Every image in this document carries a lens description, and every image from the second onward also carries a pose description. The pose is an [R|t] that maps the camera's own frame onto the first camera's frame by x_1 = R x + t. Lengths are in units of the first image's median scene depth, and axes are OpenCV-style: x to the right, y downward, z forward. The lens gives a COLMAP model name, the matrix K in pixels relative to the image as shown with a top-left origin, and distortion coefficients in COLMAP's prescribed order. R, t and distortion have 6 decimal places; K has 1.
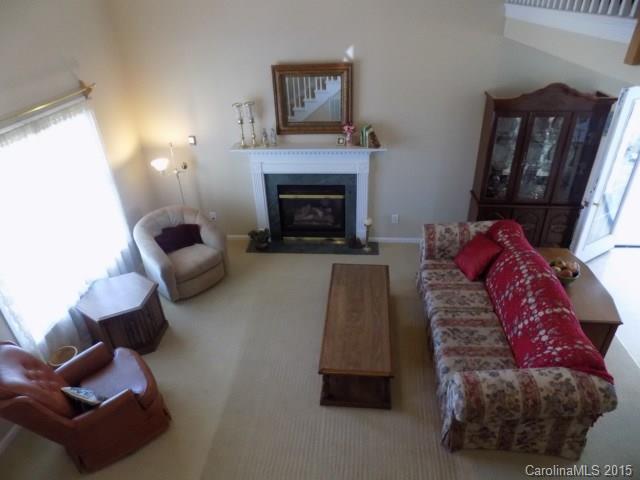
lens RADIAL K [[428.4, 0, 320.3], [0, 428.4, 240.6], [0, 0, 1]] dist [-0.047912, 0.023400]
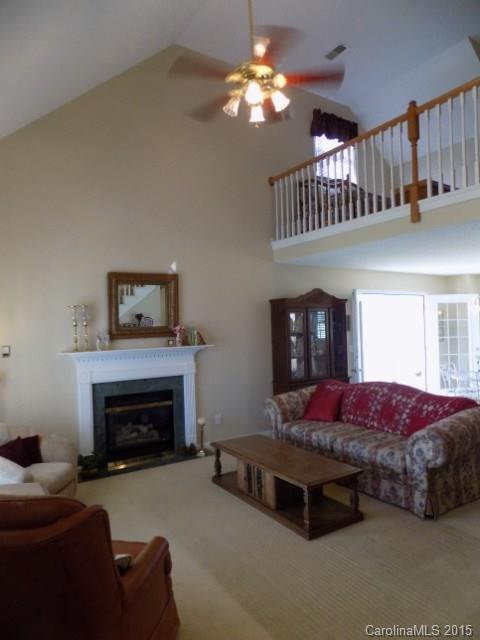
lens RADIAL K [[428.4, 0, 239.9], [0, 428.4, 322.3], [0, 0, 1]] dist [-0.047912, 0.023400]
pose [[0.795738, 0.009267, 0.605570, -0.458253], [0.317288, 0.845309, -0.429862, 0.236019], [-0.515877, 0.534198, 0.669704, 0.170766]]
